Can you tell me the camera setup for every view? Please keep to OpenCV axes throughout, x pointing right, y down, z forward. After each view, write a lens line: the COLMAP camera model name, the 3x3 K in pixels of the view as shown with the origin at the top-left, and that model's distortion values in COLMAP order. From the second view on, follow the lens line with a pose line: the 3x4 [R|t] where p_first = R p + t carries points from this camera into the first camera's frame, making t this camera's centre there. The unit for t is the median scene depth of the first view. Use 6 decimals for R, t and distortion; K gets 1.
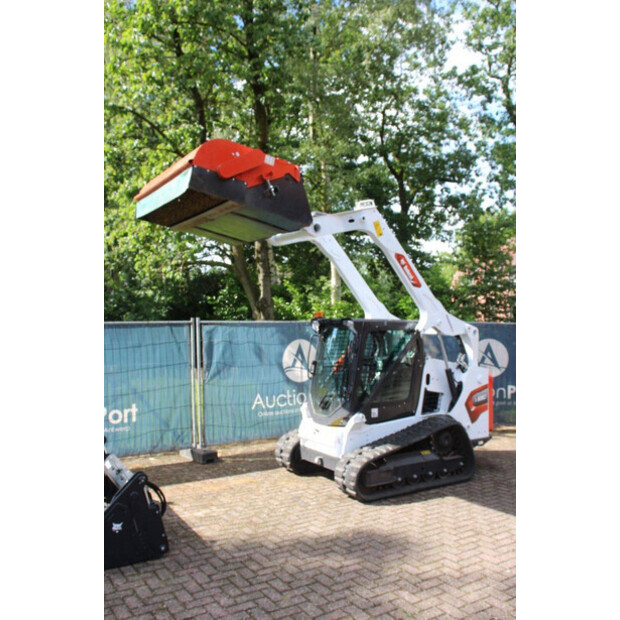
lens RADIAL K [[579.8, 0, 311.1], [0, 579.8, 294.0], [0, 0, 1]] dist [-0.107209, 0.013976]
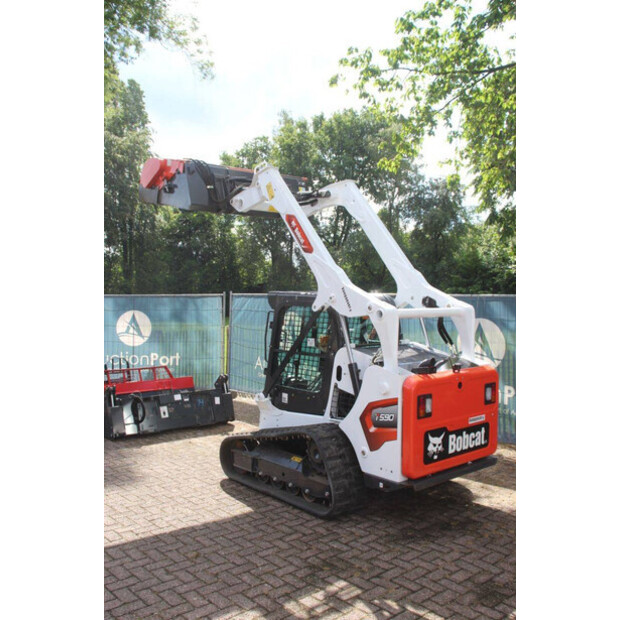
lens RADIAL K [[622.8, 0, 305.4], [0, 622.8, 286.6], [0, 0, 1]] dist [-0.183523, 0.523391]
pose [[0.162060, -0.000420, -0.986781, 0.980870], [0.041462, 0.999120, 0.006384, 0.027726], [0.985909, -0.041948, 0.161935, 0.819959]]
